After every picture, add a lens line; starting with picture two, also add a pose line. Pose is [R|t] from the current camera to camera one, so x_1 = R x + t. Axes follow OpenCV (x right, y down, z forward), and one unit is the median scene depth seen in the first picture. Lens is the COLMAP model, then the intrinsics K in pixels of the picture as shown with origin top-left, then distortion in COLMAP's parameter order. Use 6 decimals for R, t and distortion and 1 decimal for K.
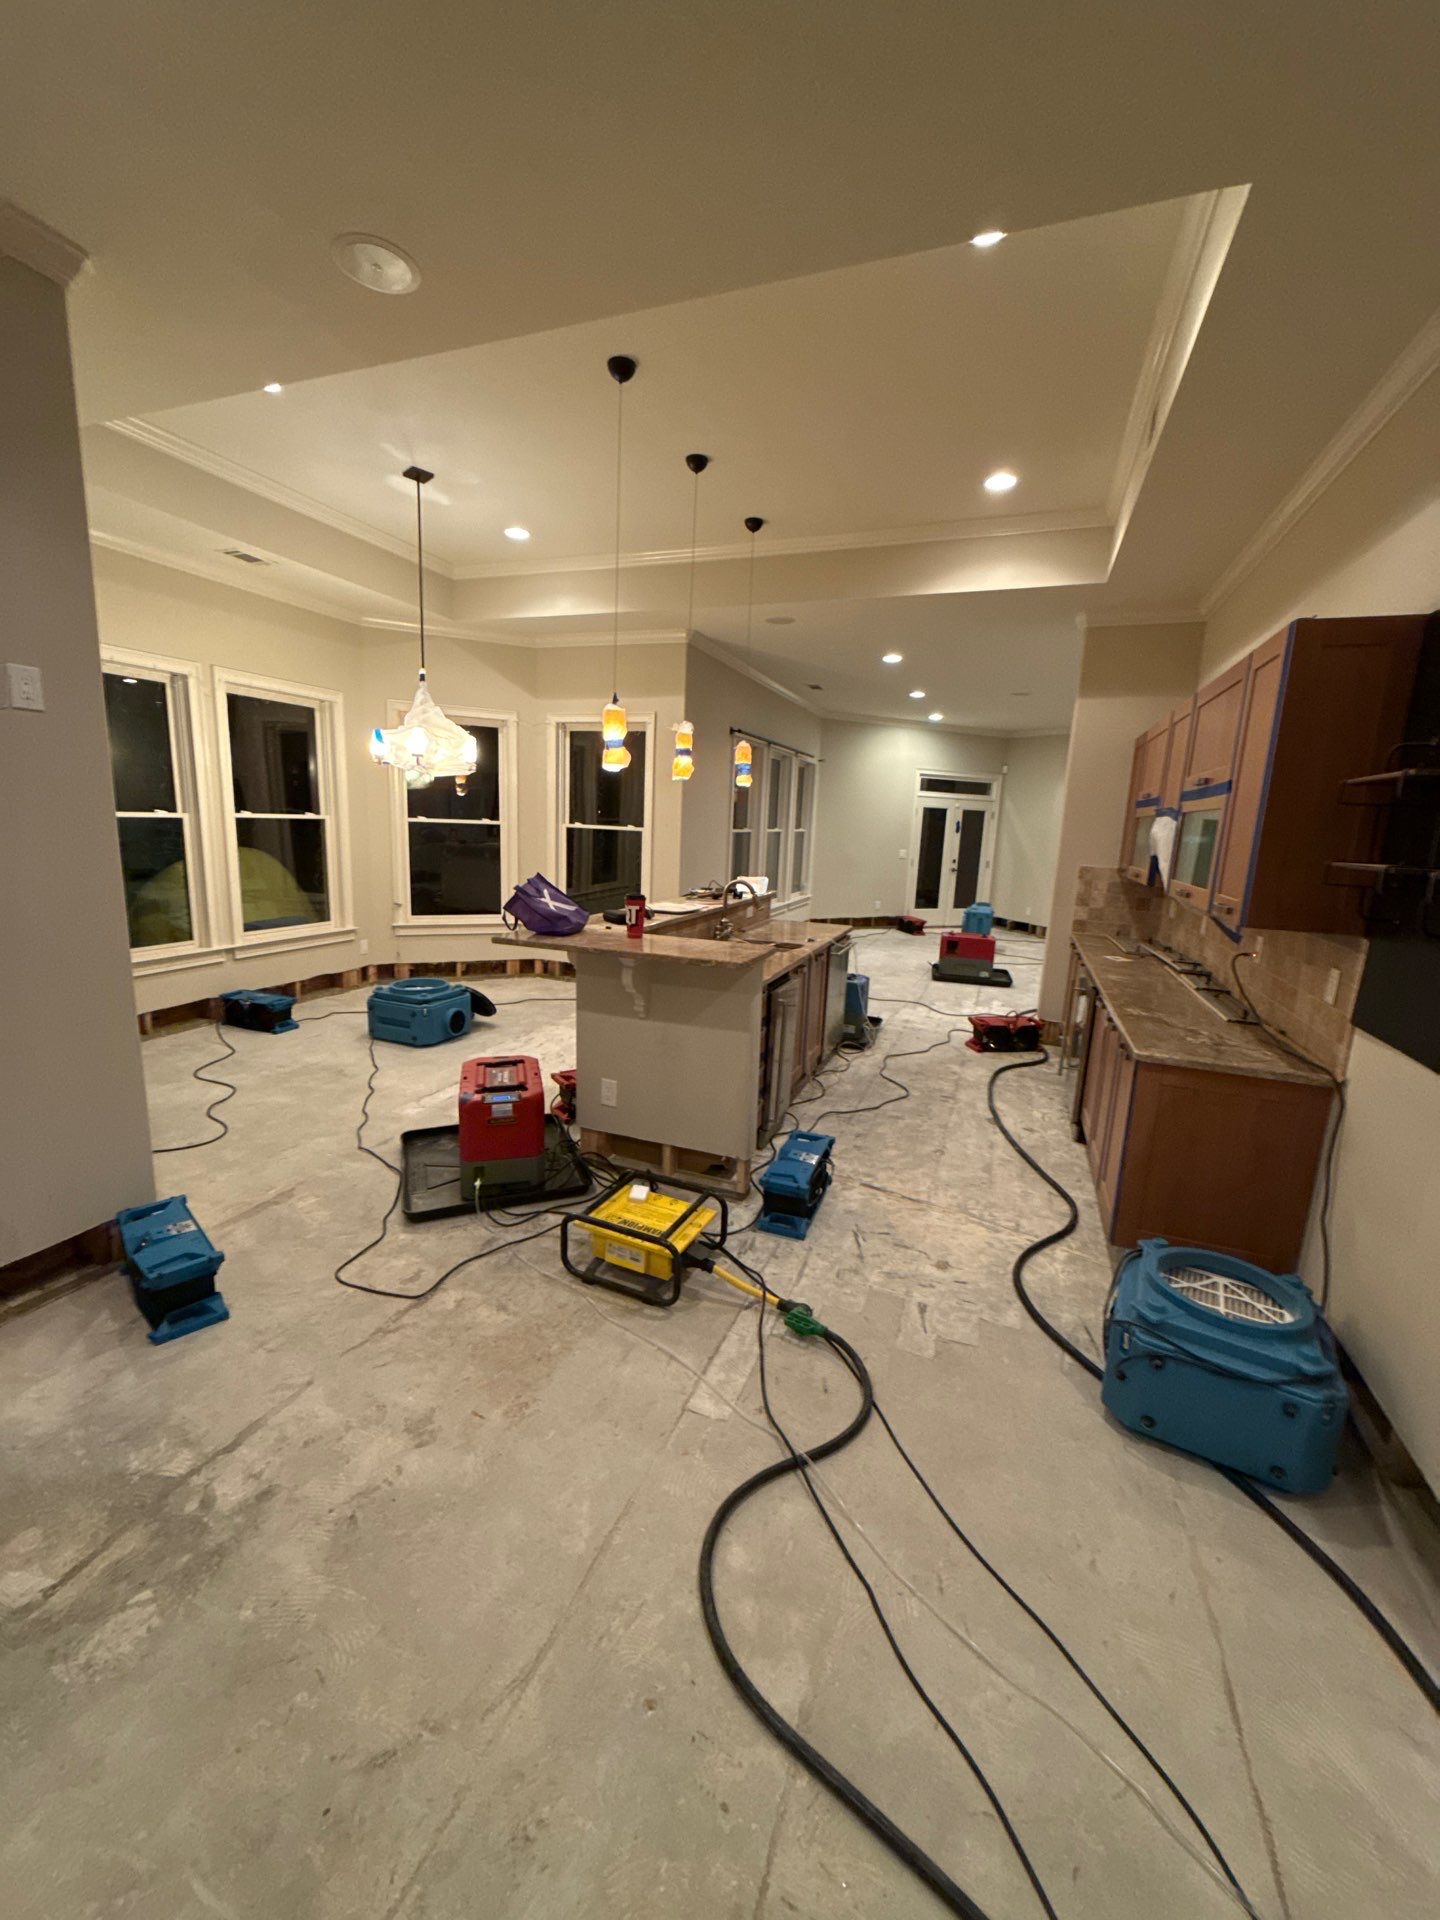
lens RADIAL K [[761.7, 0, 727.6], [0, 761.7, 966.2], [0, 0, 1]] dist [0.001964, 0.000358]
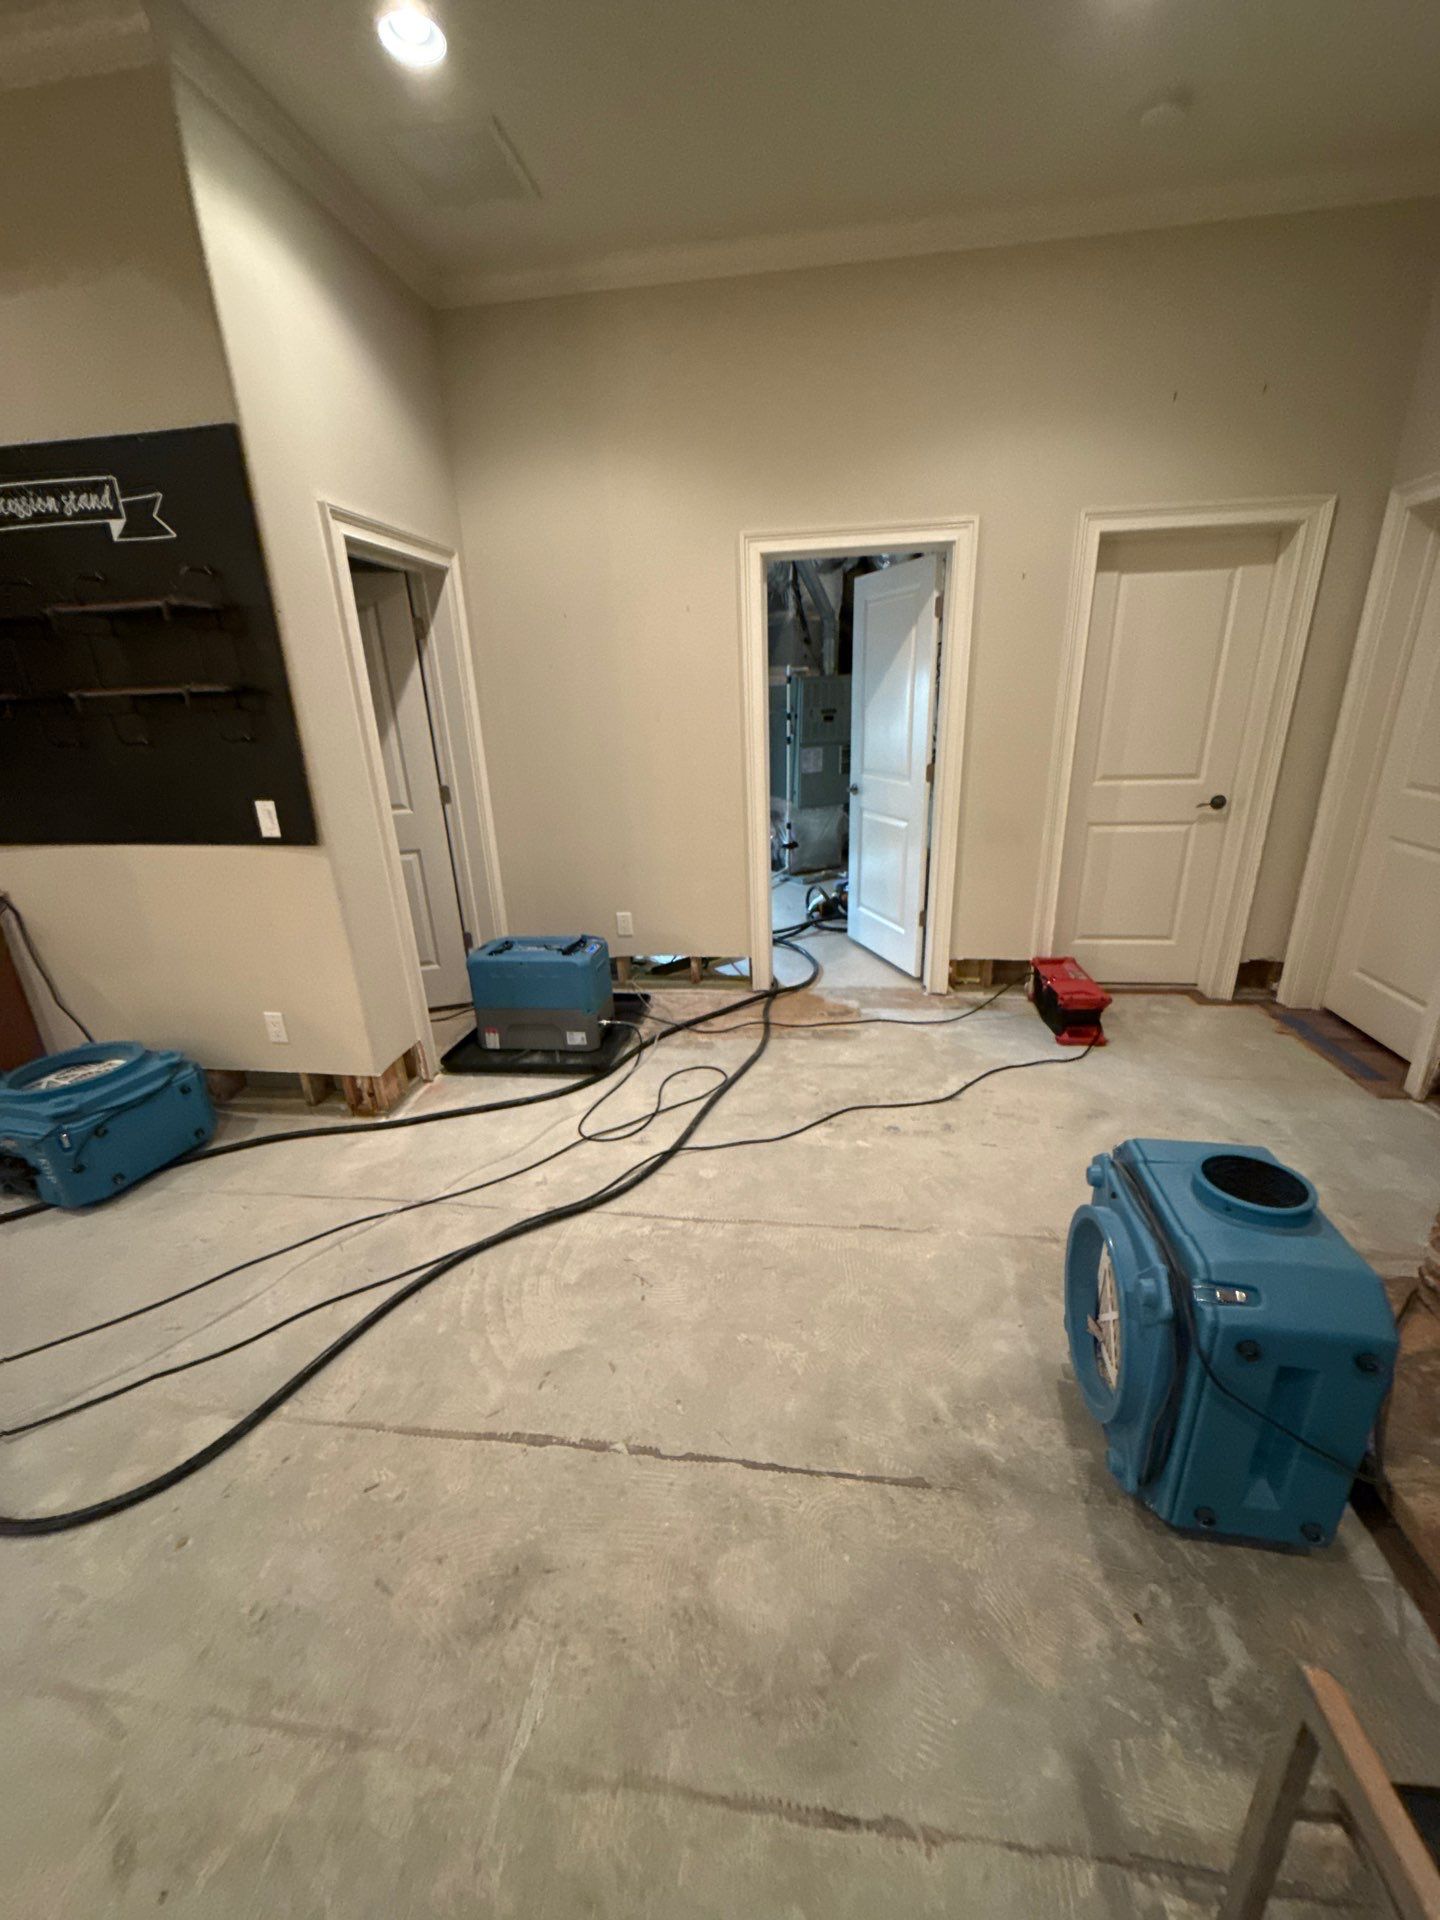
lens RADIAL K [[761.7, 0, 722.3], [0, 761.7, 961.5], [0, 0, 1]] dist [0.001964, 0.000358]
pose [[-0.224108, -0.366026, 0.903217, -0.647759], [0.215565, 0.885216, 0.412218, 0.001417], [-0.950425, 0.287083, -0.119482, 0.143953]]
